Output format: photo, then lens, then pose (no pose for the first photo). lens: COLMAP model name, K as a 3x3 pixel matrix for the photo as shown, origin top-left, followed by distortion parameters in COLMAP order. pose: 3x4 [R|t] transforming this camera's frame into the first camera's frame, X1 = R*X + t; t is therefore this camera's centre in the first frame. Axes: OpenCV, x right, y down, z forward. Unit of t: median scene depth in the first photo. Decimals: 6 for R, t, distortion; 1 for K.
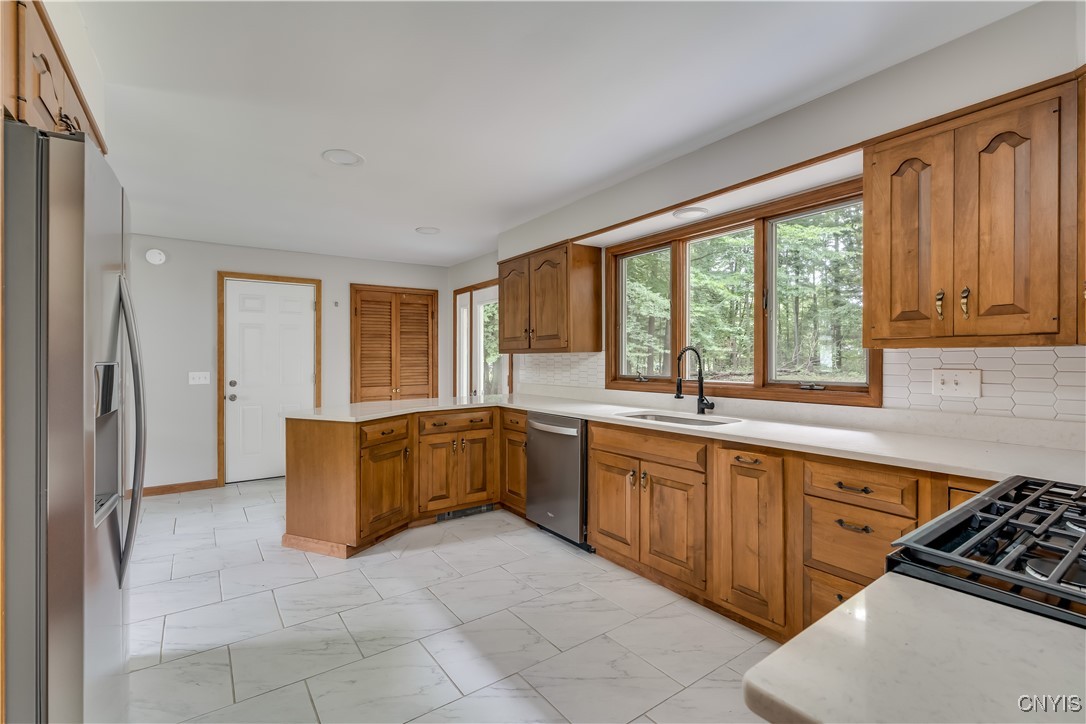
lens RADIAL K [[490.5, 0, 543.6], [0, 490.5, 360.6], [0, 0, 1]] dist [-0.010468, 0.001841]
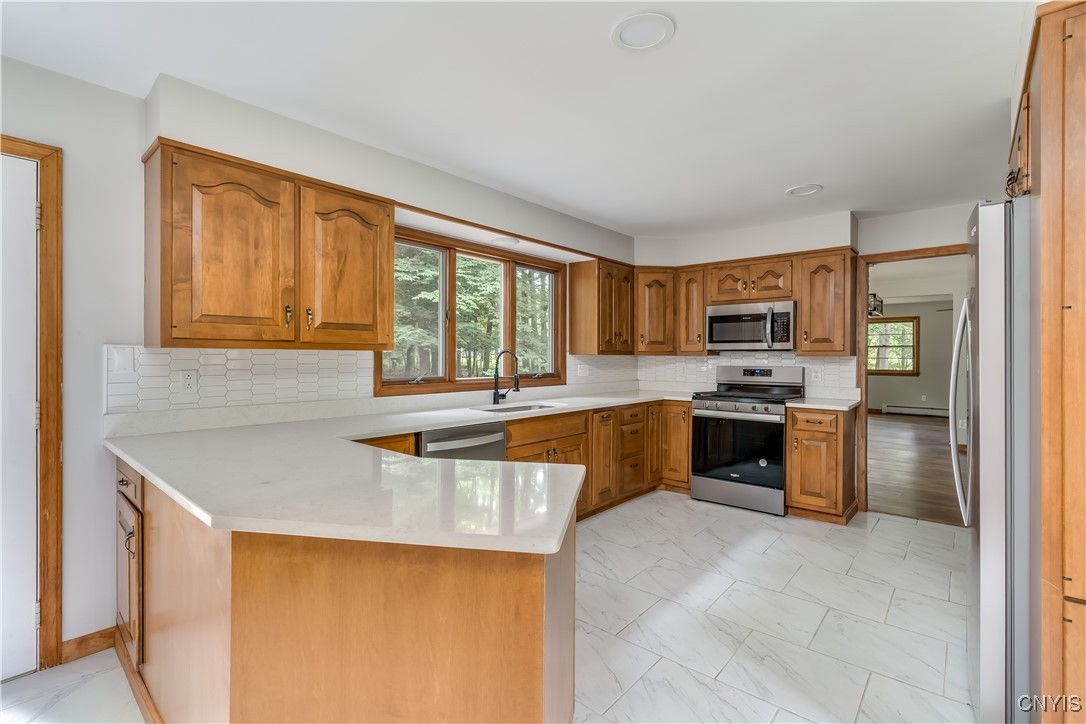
lens RADIAL K [[490.5, 0, 545.8], [0, 490.5, 361.7], [0, 0, 1]] dist [-0.010468, 0.001841]
pose [[-0.239908, -0.001729, 0.970794, -0.910875], [0.004890, 0.999984, 0.002990, -0.001391], [-0.970783, 0.005465, -0.239896, 1.179069]]
